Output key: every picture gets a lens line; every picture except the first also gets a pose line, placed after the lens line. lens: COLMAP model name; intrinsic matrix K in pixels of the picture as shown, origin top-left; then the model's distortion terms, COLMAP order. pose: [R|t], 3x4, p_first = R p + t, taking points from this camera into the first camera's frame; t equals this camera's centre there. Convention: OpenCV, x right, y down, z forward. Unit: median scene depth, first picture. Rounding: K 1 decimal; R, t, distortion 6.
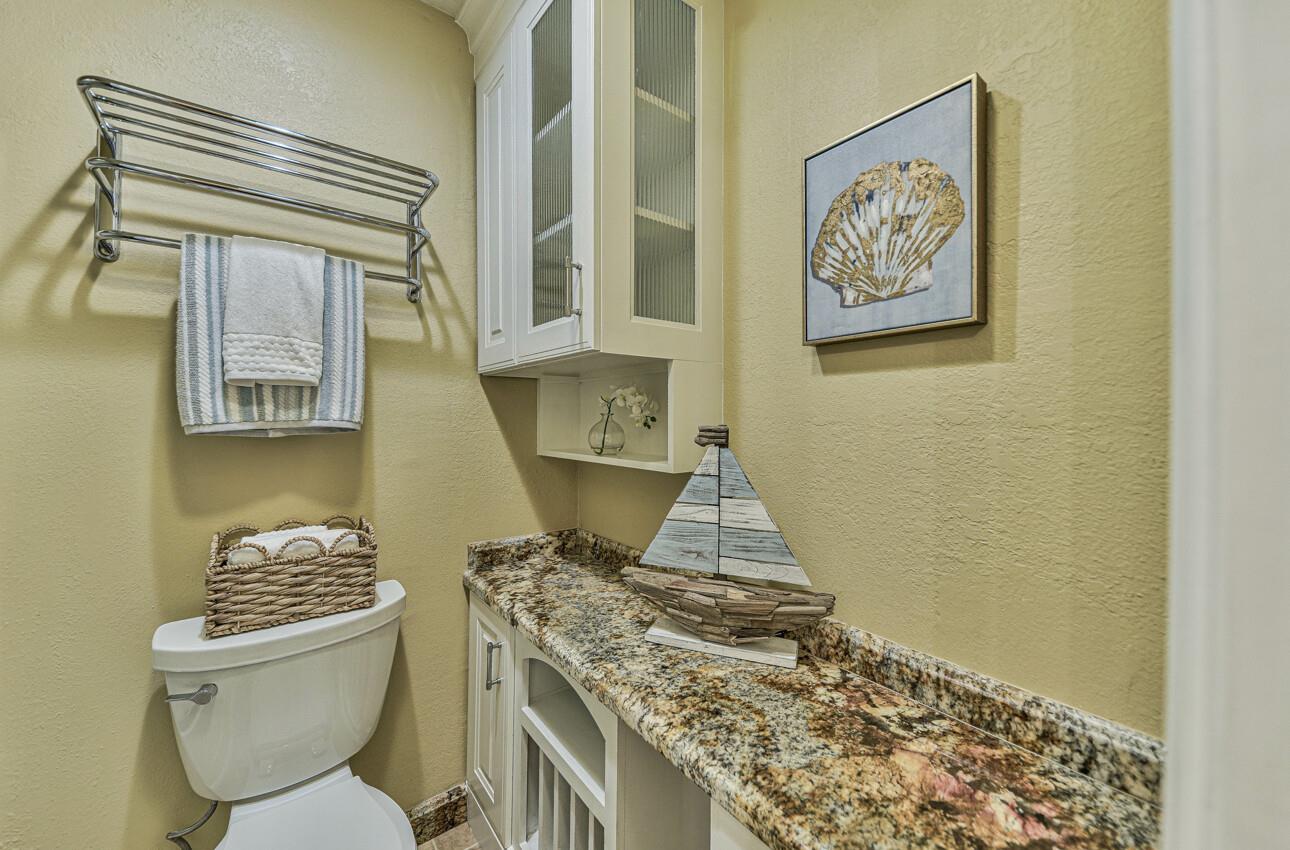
lens RADIAL K [[489.2, 0, 641.1], [0, 489.2, 418.6], [0, 0, 1]] dist [-0.002984, -0.000633]
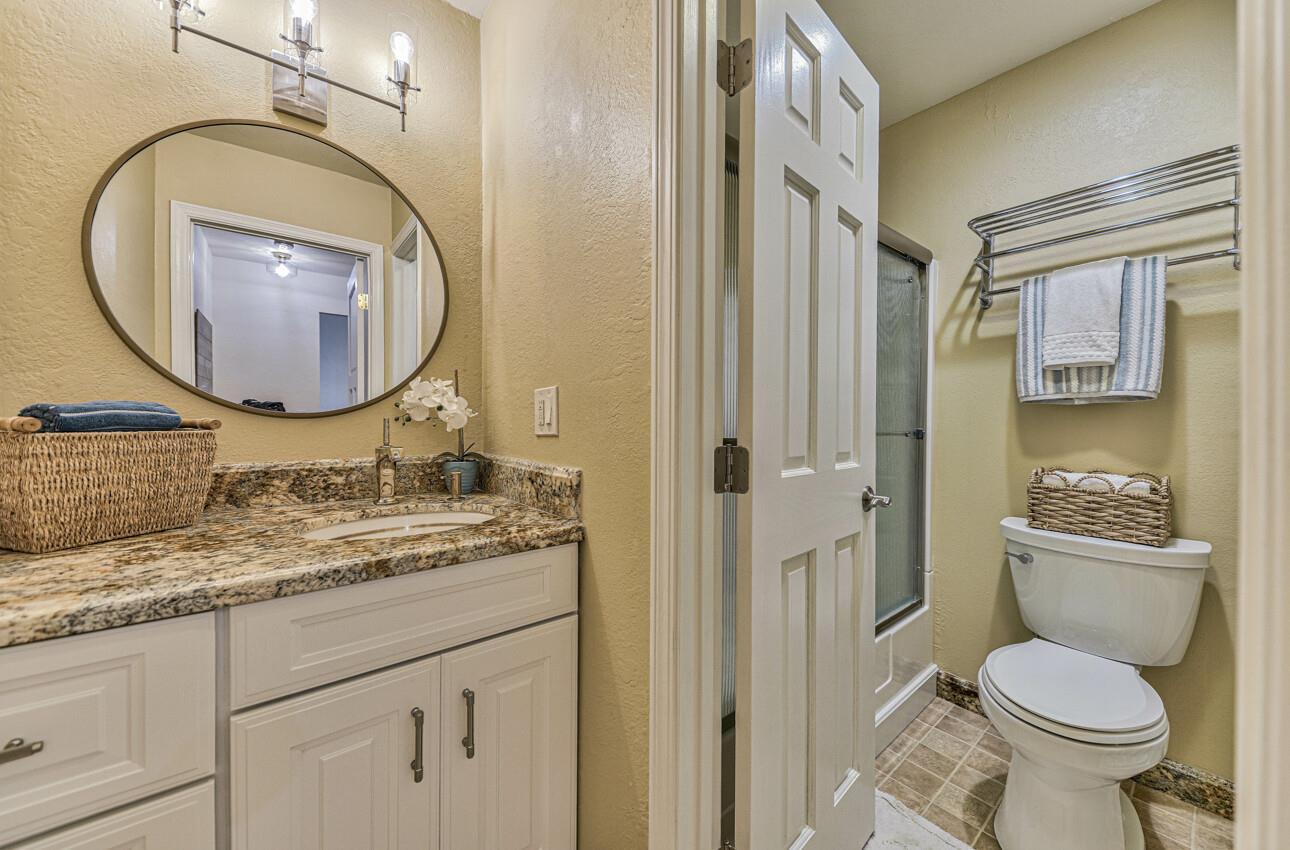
lens RADIAL K [[453.7, 0, 652.7], [0, 453.7, 422.3], [0, 0, 1]] dist [-0.001349, -0.000220]
pose [[0.032275, 0.005237, -0.999465, 0.537875], [-0.011591, 0.999921, 0.004865, 0.101976], [0.999412, 0.011428, 0.032333, -0.283650]]
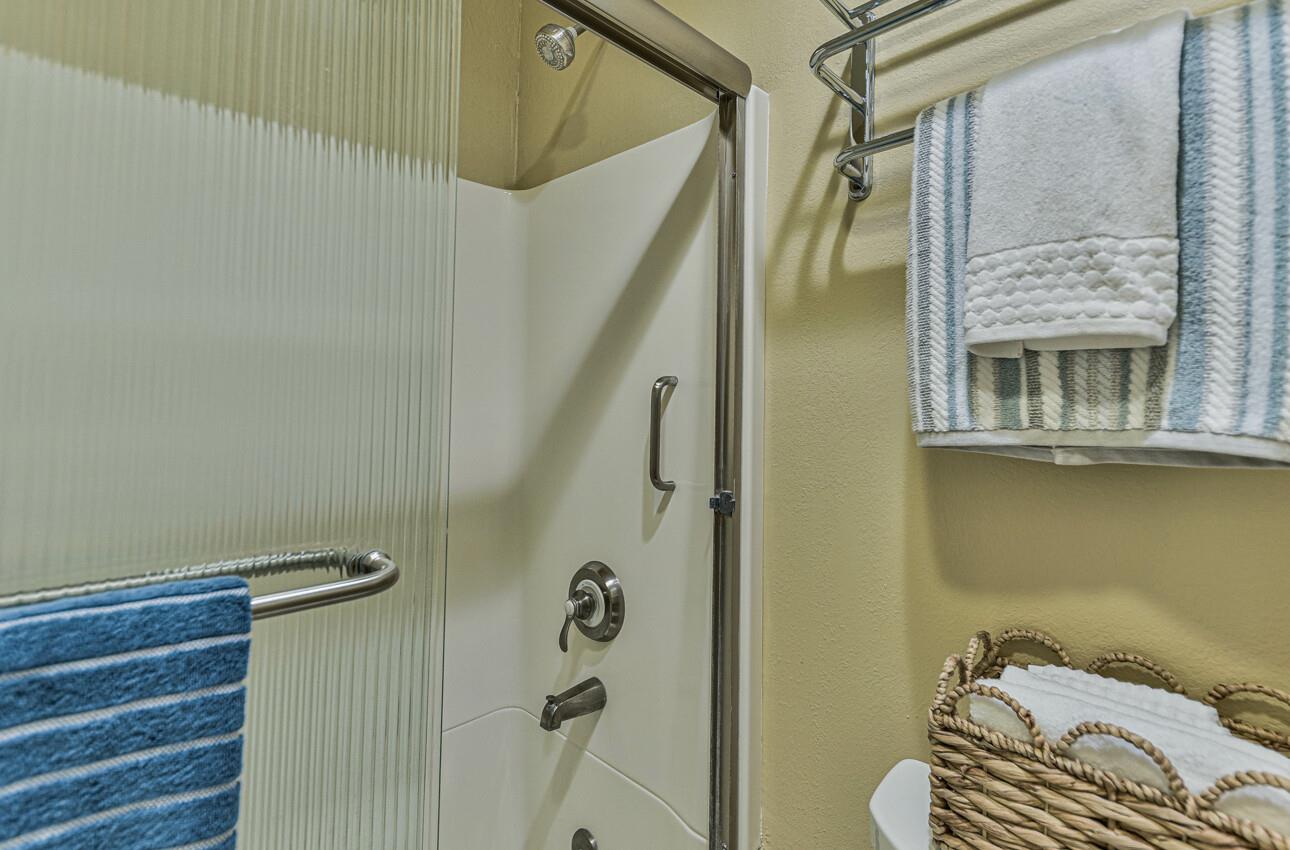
lens RADIAL K [[613.6, 0, 644.2], [0, 613.6, 379.1], [0, 0, 1]] dist [0.012067, -0.001213]
pose [[0.135608, -0.045868, -0.989700, -0.240641], [-0.019627, 0.998607, -0.048970, -0.006564], [0.990568, 0.026065, 0.134519, 0.550245]]
